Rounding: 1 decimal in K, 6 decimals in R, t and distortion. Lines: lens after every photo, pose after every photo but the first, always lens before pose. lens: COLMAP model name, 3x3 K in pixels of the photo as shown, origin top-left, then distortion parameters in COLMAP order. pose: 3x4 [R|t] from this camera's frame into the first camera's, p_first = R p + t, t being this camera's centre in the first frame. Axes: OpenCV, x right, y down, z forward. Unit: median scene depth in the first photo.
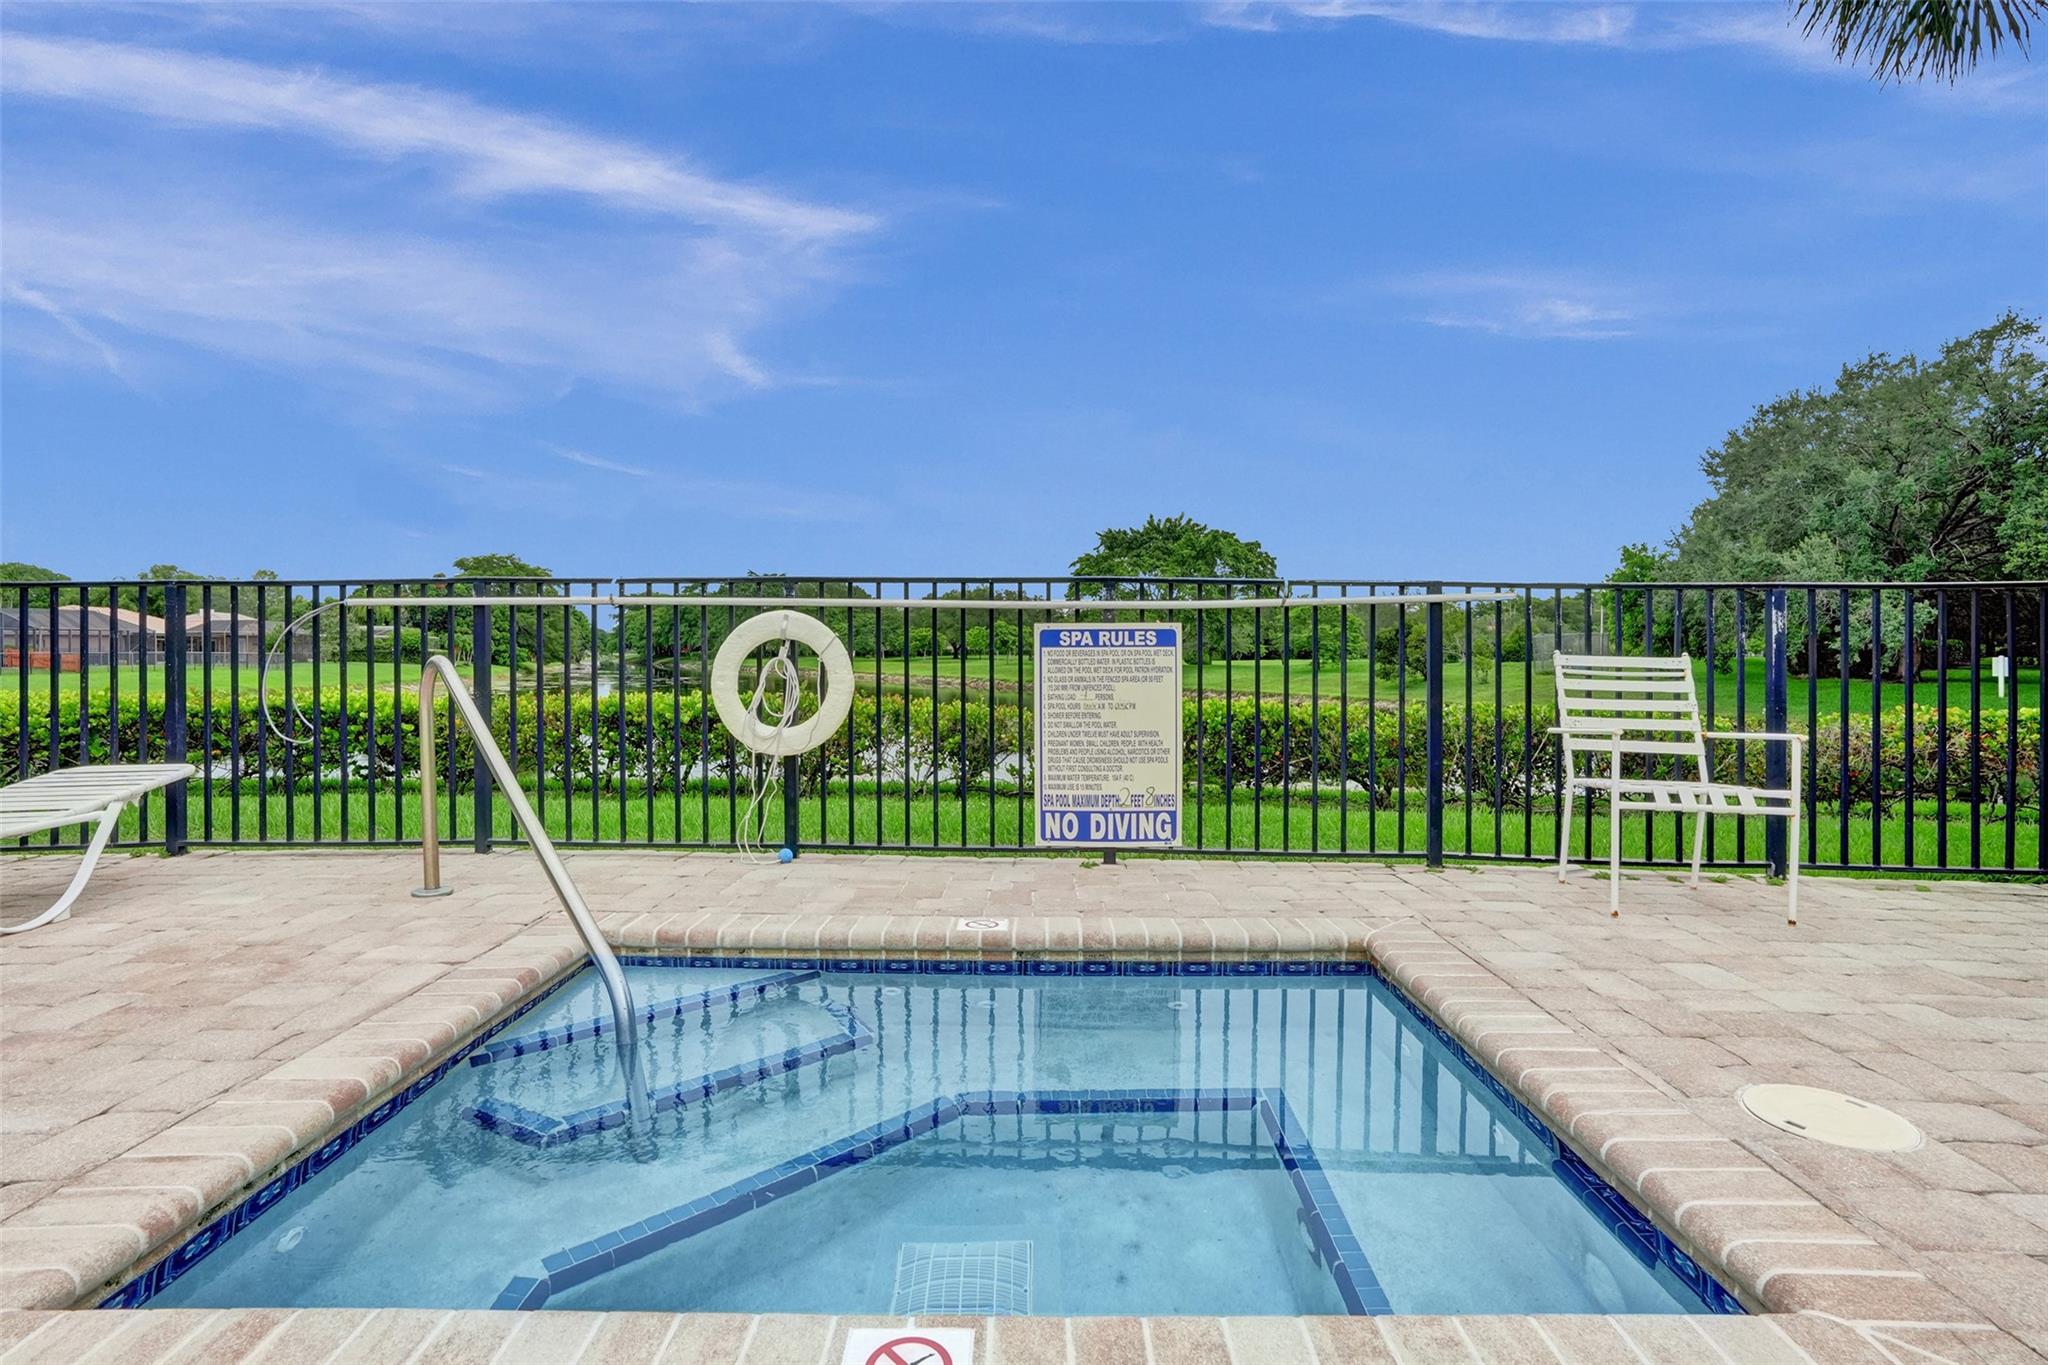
lens RADIAL K [[993.4, 0, 1027.2], [0, 993.4, 664.8], [0, 0, 1]] dist [-0.056738, 0.032233]
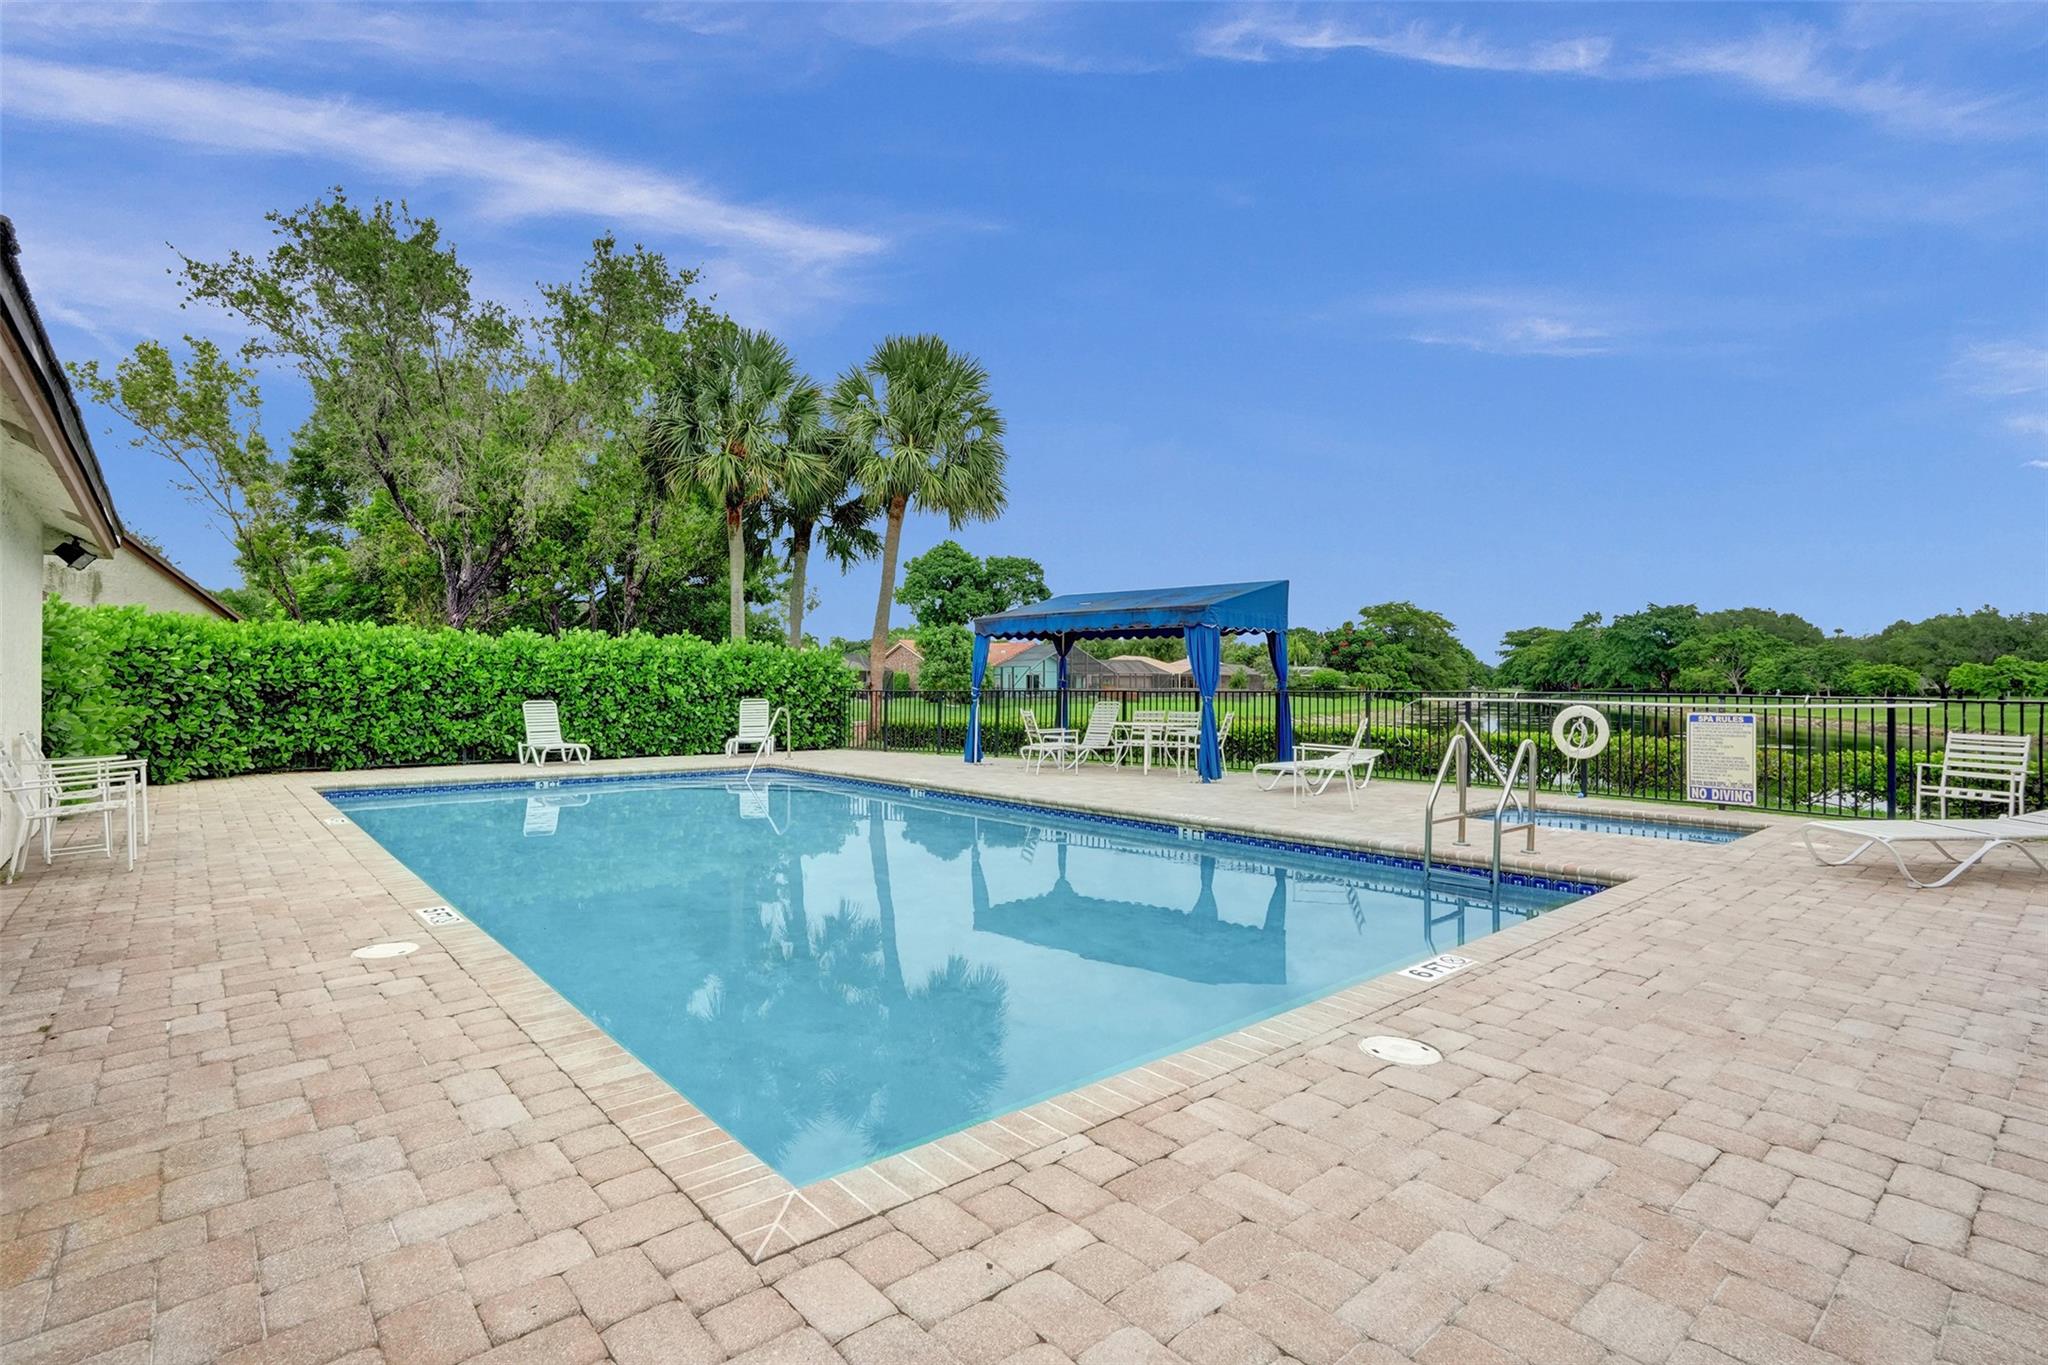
lens RADIAL K [[993.4, 0, 1027.2], [0, 993.4, 664.8], [0, 0, 1]] dist [-0.056738, 0.032233]
pose [[0.663446, -0.009700, -0.748162, 0.755081], [-0.016574, 0.999480, -0.027655, -0.066332], [0.748041, 0.030748, 0.662940, -1.923322]]
